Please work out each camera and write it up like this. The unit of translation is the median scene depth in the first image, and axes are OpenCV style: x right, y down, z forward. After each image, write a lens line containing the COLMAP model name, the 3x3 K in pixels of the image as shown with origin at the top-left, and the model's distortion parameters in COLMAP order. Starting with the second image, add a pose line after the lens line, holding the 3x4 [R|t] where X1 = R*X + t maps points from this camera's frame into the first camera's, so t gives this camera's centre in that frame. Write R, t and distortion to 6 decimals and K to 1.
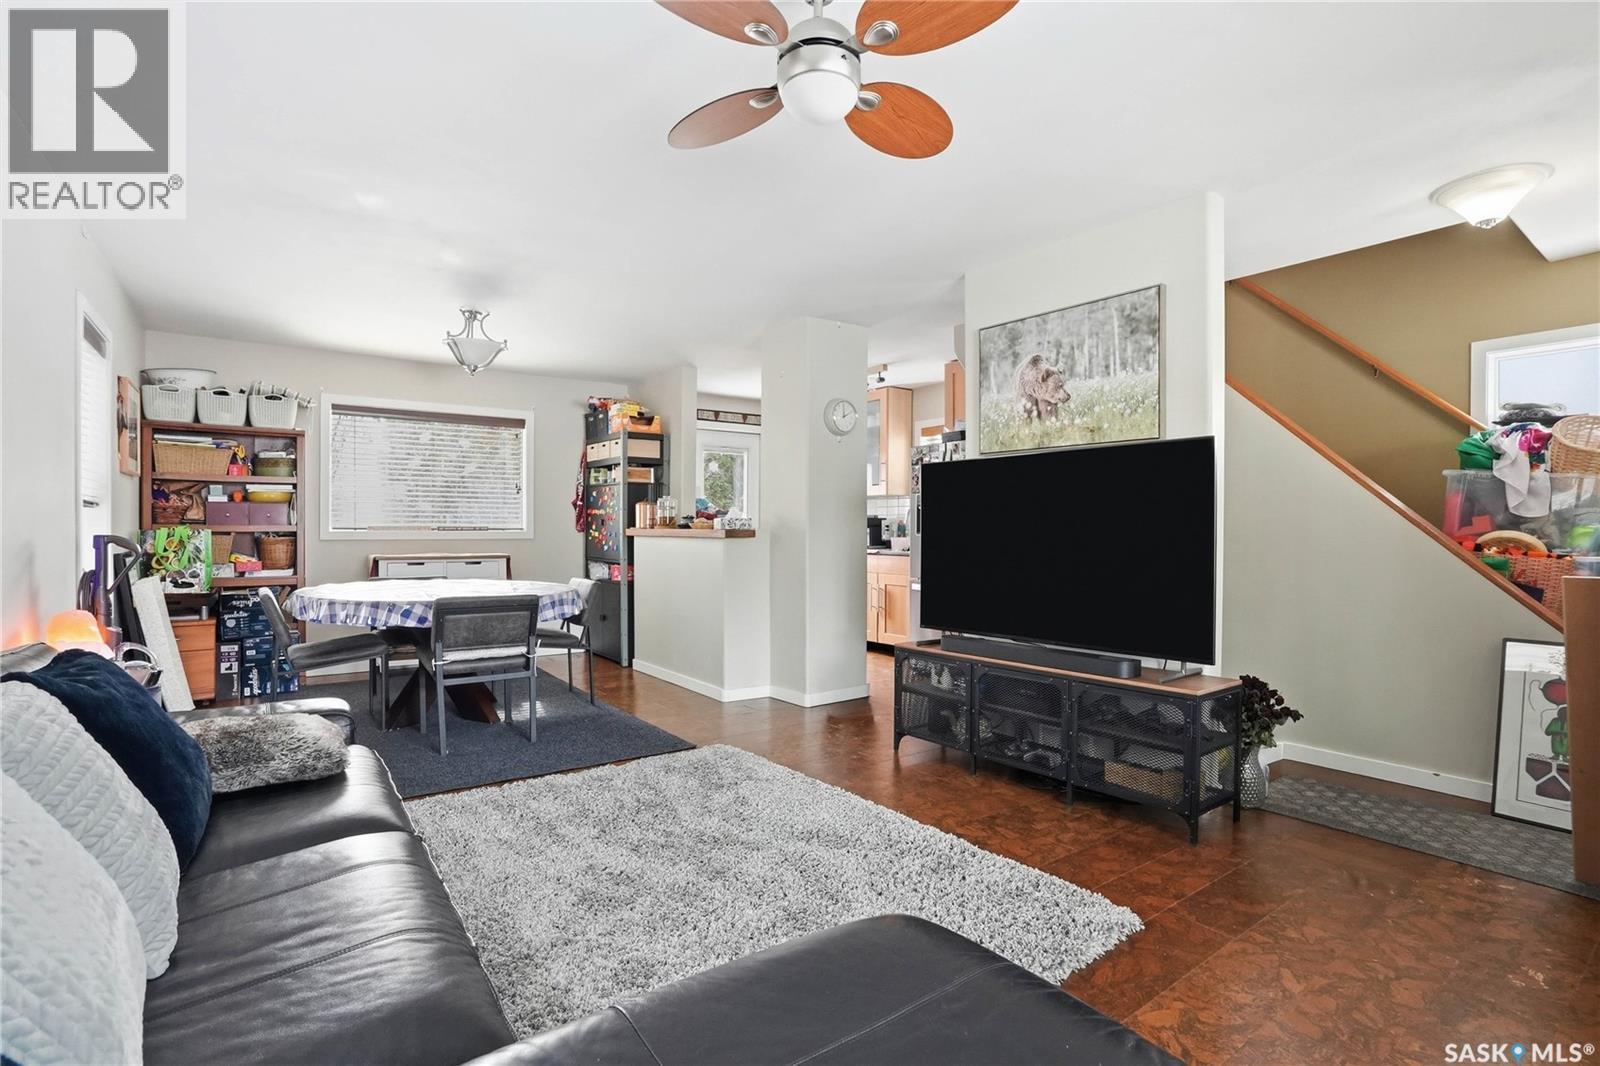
lens RADIAL K [[777.0, 0, 792.2], [0, 777.0, 538.5], [0, 0, 1]] dist [-0.000878, -0.000062]
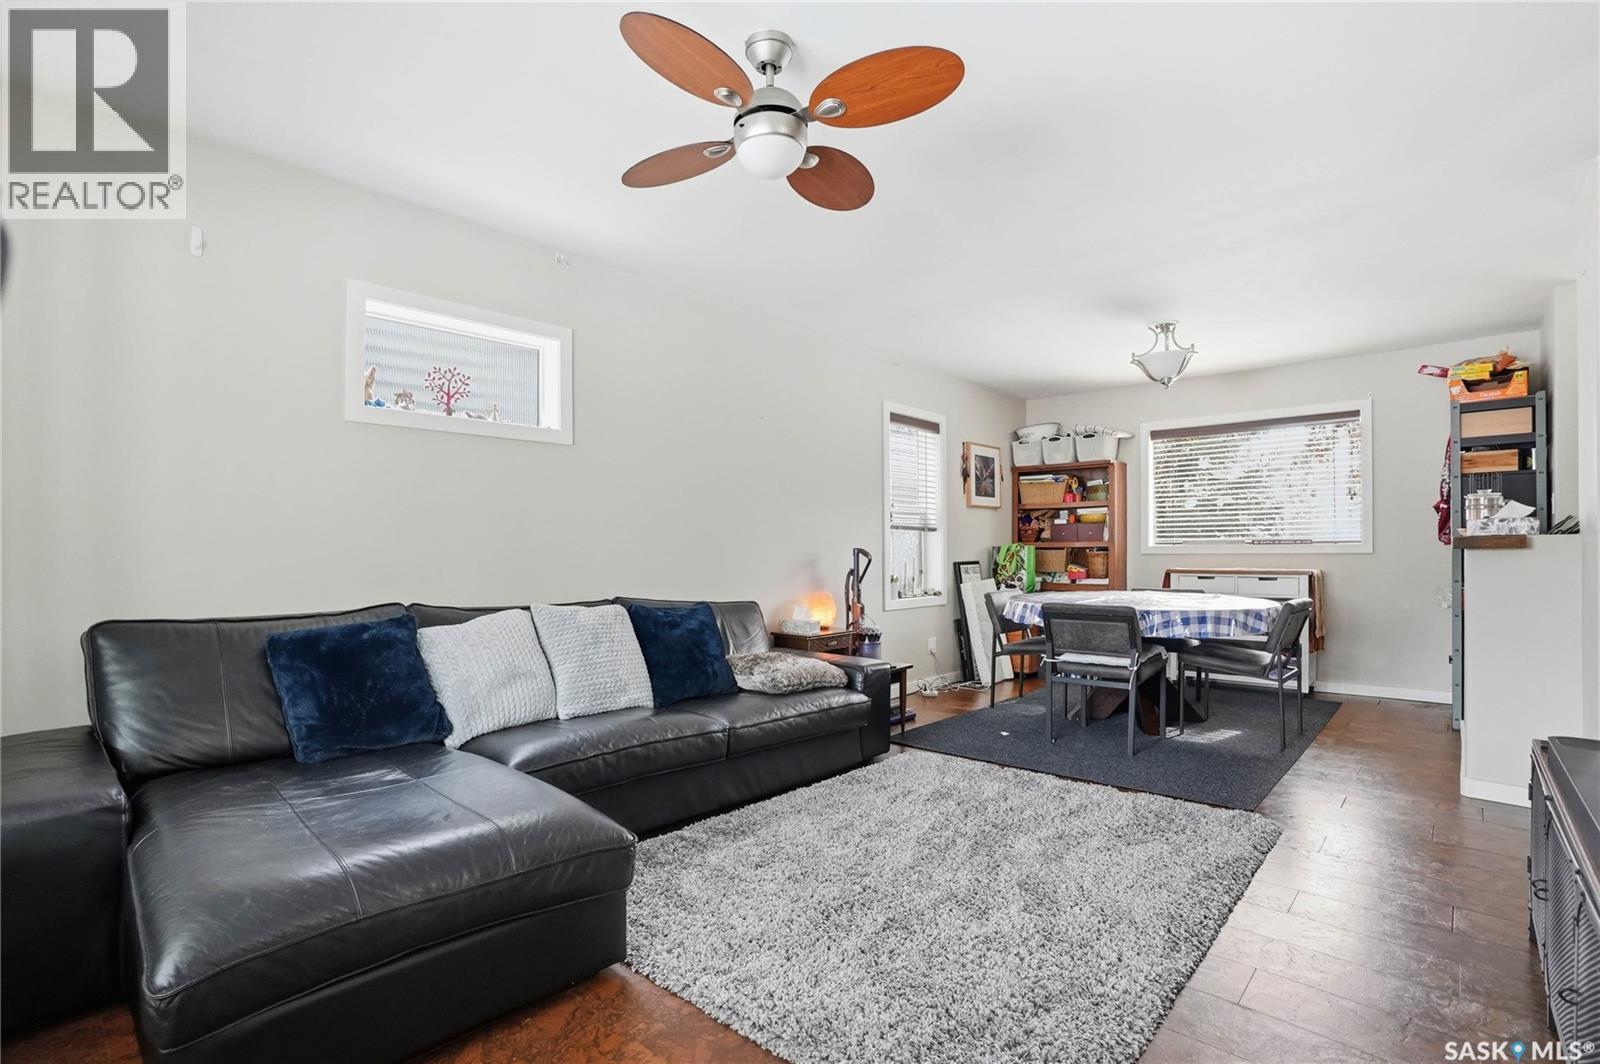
lens RADIAL K [[804.4, 0, 800.4], [0, 804.4, 554.5], [0, 0, 1]] dist [-0.030969, 0.000097]
pose [[0.203628, -0.000895, -0.979048, 0.468382], [-0.004438, 0.999988, -0.001837, 0.007708], [0.979038, 0.004719, 0.203622, 0.311698]]
